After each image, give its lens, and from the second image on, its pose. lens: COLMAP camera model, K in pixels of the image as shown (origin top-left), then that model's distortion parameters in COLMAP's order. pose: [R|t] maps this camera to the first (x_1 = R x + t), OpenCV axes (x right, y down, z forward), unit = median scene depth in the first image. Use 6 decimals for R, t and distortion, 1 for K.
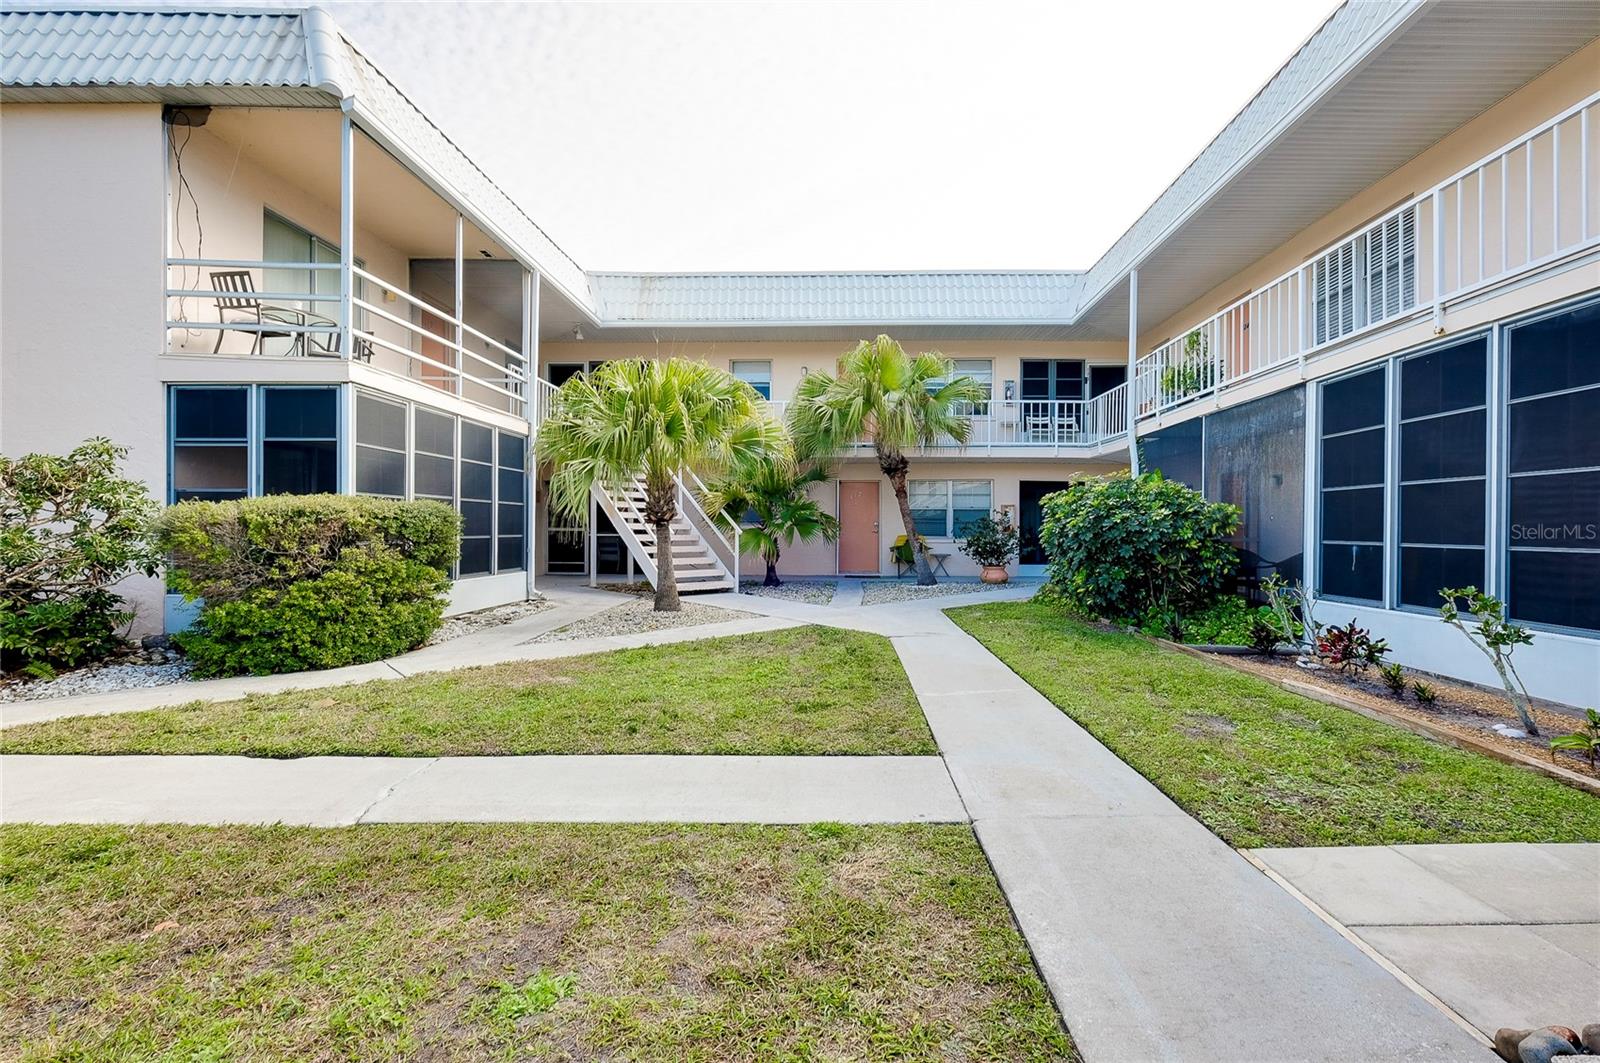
lens RADIAL K [[699.9, 0, 803.4], [0, 699.9, 533.9], [0, 0, 1]] dist [-0.002176, 0.000329]
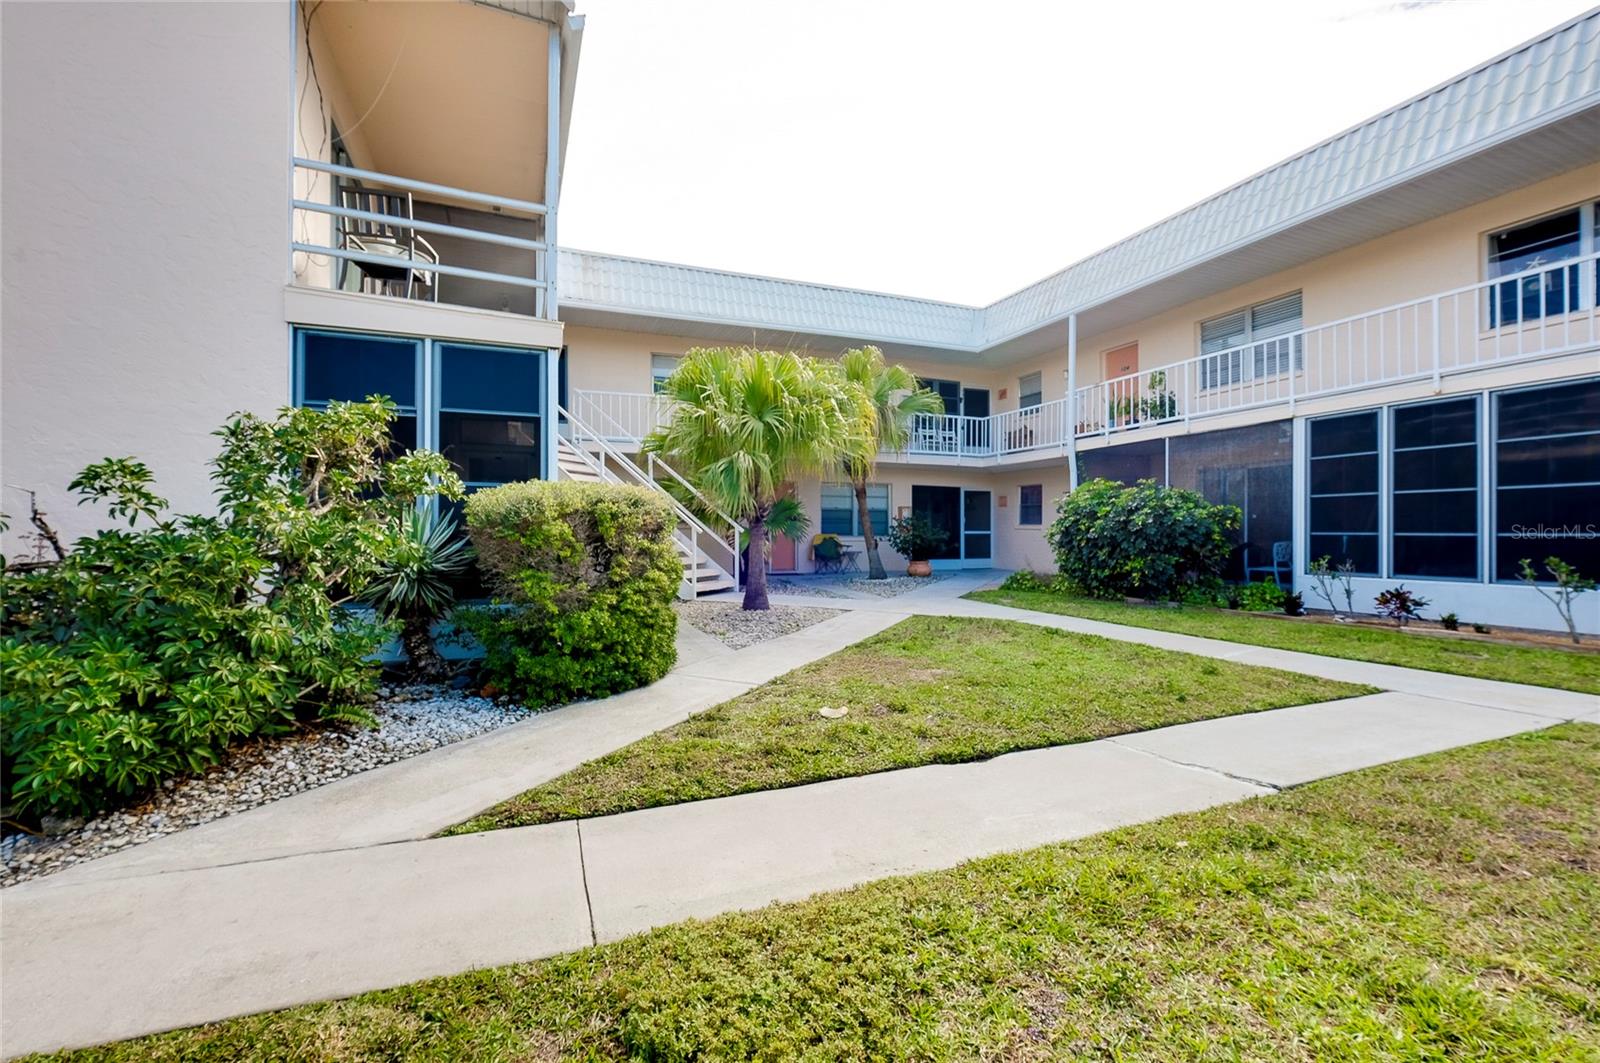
lens RADIAL K [[693.4, 0, 783.3], [0, 693.4, 526.6], [0, 0, 1]] dist [-0.000639, 0.000160]
pose [[0.920574, -0.000101, 0.390568, -0.497469], [0.005702, 0.999897, -0.013181, 0.006946], [-0.390527, 0.014361, 0.920480, 0.087733]]
